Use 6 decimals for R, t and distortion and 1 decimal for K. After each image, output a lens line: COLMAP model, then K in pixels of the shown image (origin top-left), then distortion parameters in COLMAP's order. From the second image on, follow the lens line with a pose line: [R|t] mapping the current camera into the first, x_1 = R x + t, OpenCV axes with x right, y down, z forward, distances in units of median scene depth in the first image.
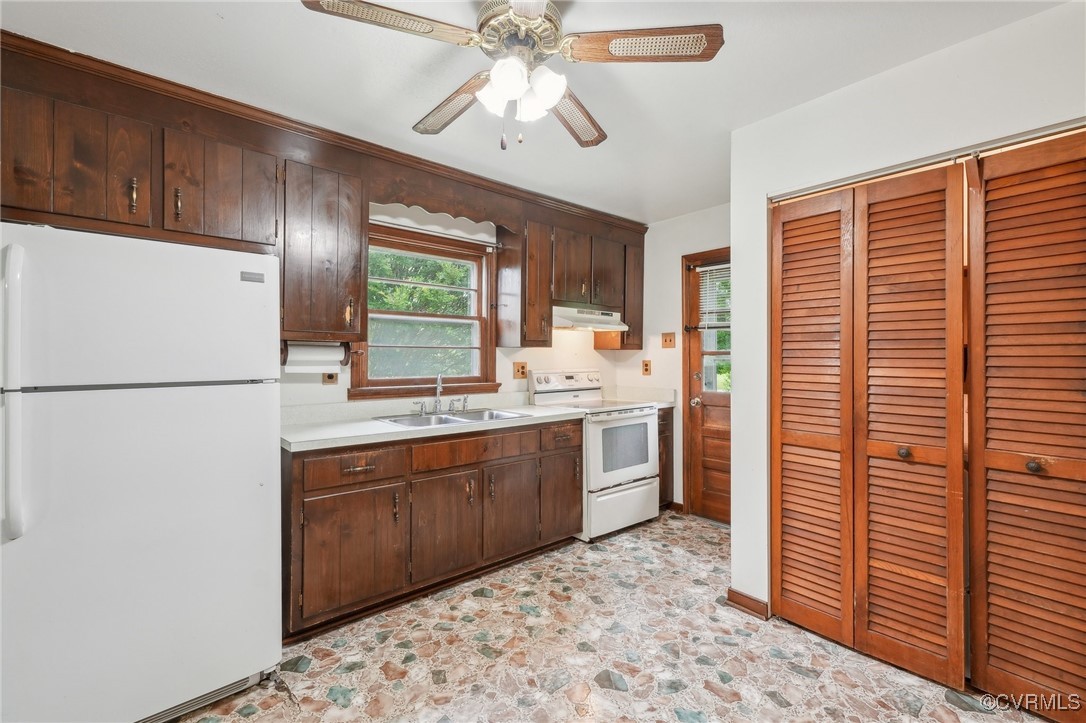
lens RADIAL K [[470.9, 0, 545.8], [0, 470.9, 350.5], [0, 0, 1]] dist [0.008275, -0.000560]
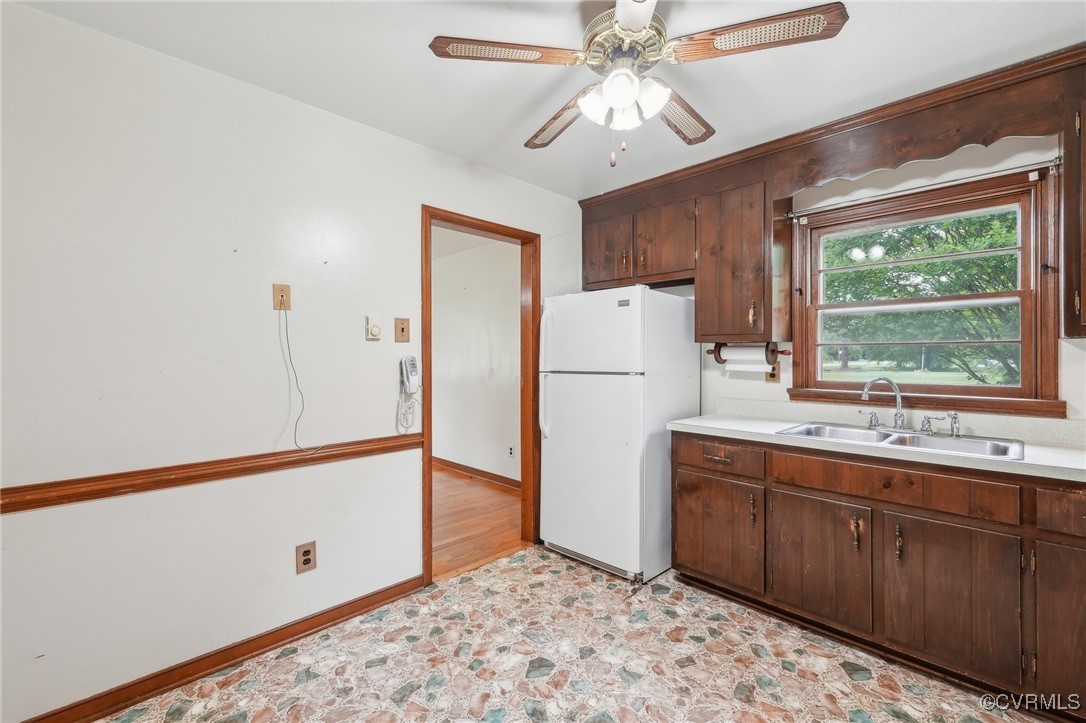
lens RADIAL K [[454.3, 0, 543.0], [0, 454.3, 355.2], [0, 0, 1]] dist [-0.013614, -0.000234]
pose [[0.052259, -0.005672, -0.998617, 0.583550], [0.016147, 0.999858, -0.004834, 0.008354], [0.998503, -0.015872, 0.052343, 0.498639]]
